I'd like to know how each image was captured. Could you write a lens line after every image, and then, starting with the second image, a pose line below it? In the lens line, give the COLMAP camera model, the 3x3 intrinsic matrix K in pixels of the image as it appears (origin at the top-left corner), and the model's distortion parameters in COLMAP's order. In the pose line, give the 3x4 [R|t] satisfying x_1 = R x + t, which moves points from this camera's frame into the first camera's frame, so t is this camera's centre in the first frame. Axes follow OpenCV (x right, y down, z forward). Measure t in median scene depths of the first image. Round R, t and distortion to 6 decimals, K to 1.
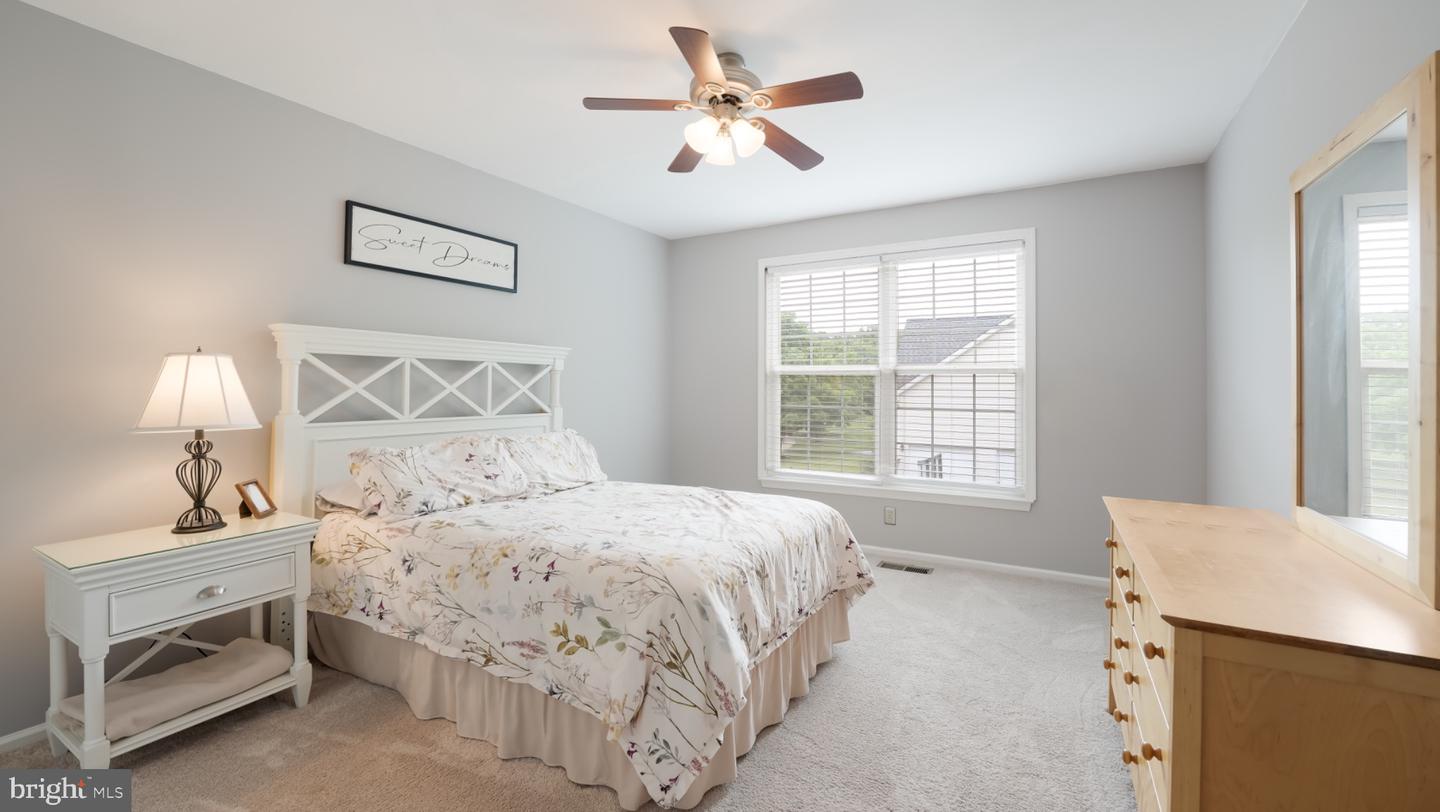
lens RADIAL K [[595.2, 0, 721.1], [0, 595.2, 394.6], [0, 0, 1]] dist [-0.012373, 0.000067]
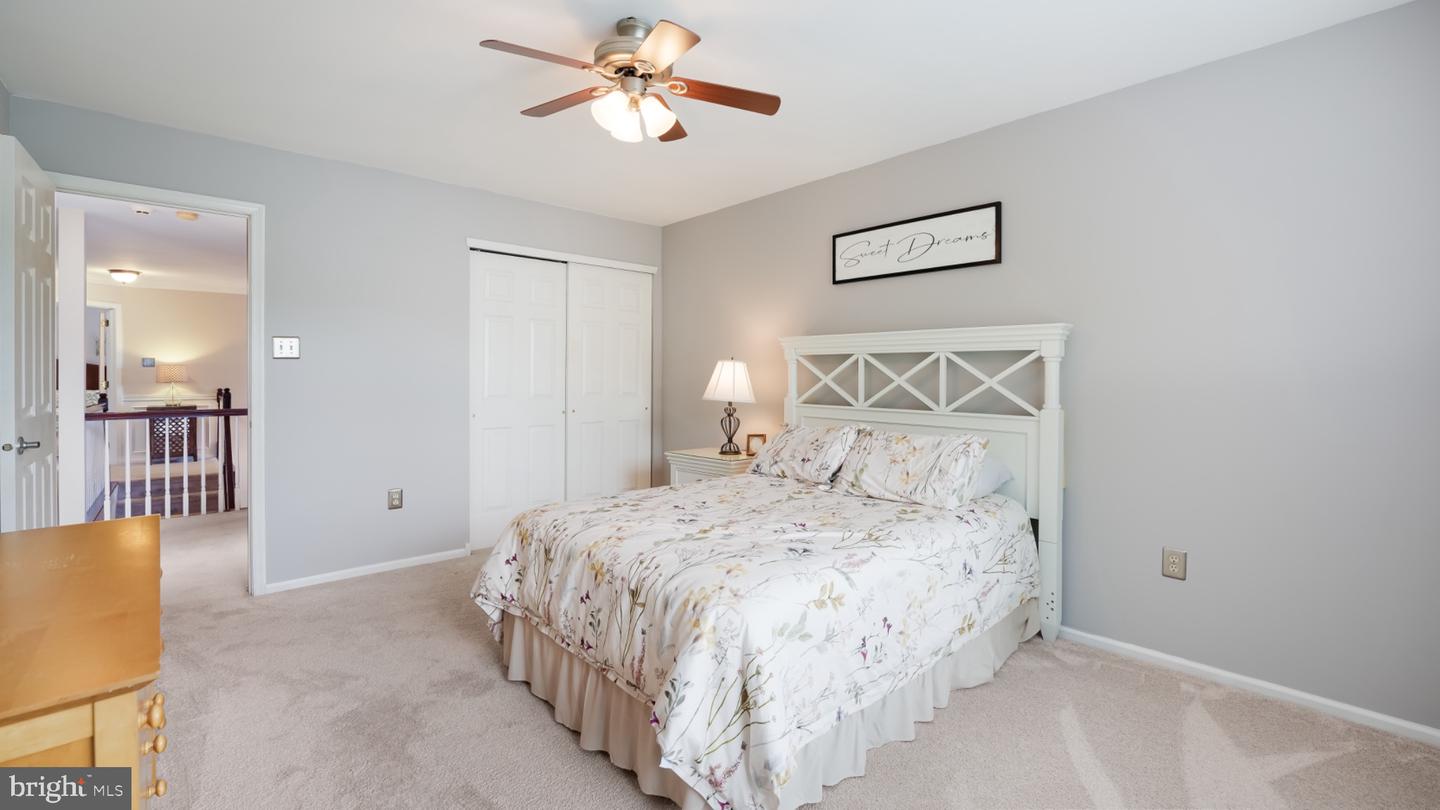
lens RADIAL K [[595.2, 0, 721.1], [0, 595.2, 393.6], [0, 0, 1]] dist [-0.012373, 0.000067]
pose [[-0.296617, 0.018898, -0.954810, 0.634527], [-0.025685, 0.999285, 0.027758, -0.009695], [0.954651, 0.032757, -0.295919, 1.055728]]
